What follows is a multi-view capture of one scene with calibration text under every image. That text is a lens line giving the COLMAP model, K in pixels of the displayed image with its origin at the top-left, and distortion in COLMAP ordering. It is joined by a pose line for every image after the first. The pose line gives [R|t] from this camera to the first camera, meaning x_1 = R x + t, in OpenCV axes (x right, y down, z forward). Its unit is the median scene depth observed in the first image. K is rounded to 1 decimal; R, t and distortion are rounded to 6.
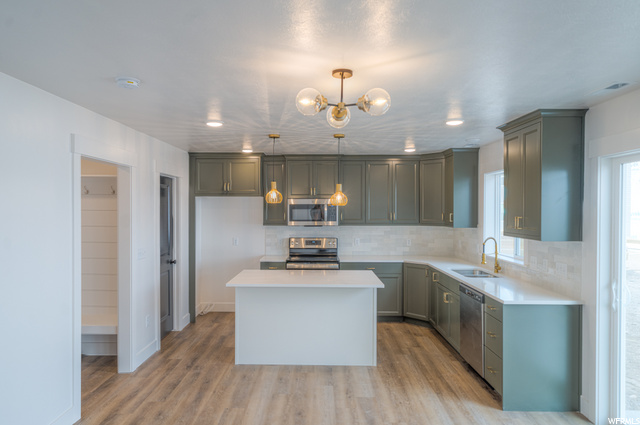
lens RADIAL K [[406.5, 0, 320.0], [0, 406.5, 212.5], [0, 0, 1]] dist [0.003361, 0.000137]
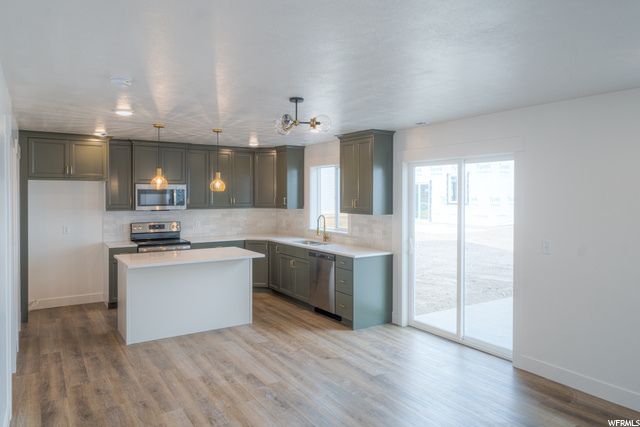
lens RADIAL K [[415.5, 0, 319.9], [0, 415.5, 194.2], [0, 0, 1]] dist [-0.001074, -0.001213]
pose [[0.833806, 0.000011, 0.552057, -0.373937], [0.004826, 0.999962, -0.007308, 0.002276], [-0.552036, 0.008758, 0.833774, -0.149596]]
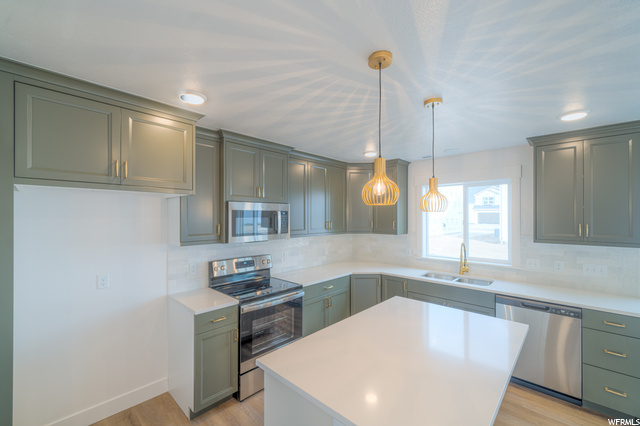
lens RADIAL K [[264.9, 0, 320.0], [0, 264.9, 213.0], [0, 0, 1]] dist [0.000855, 0.000116]
pose [[0.698795, 0.010419, 0.715246, -0.386775], [0.008251, 0.999710, -0.022624, -0.006616], [-0.715274, 0.021711, 0.698506, 0.857994]]
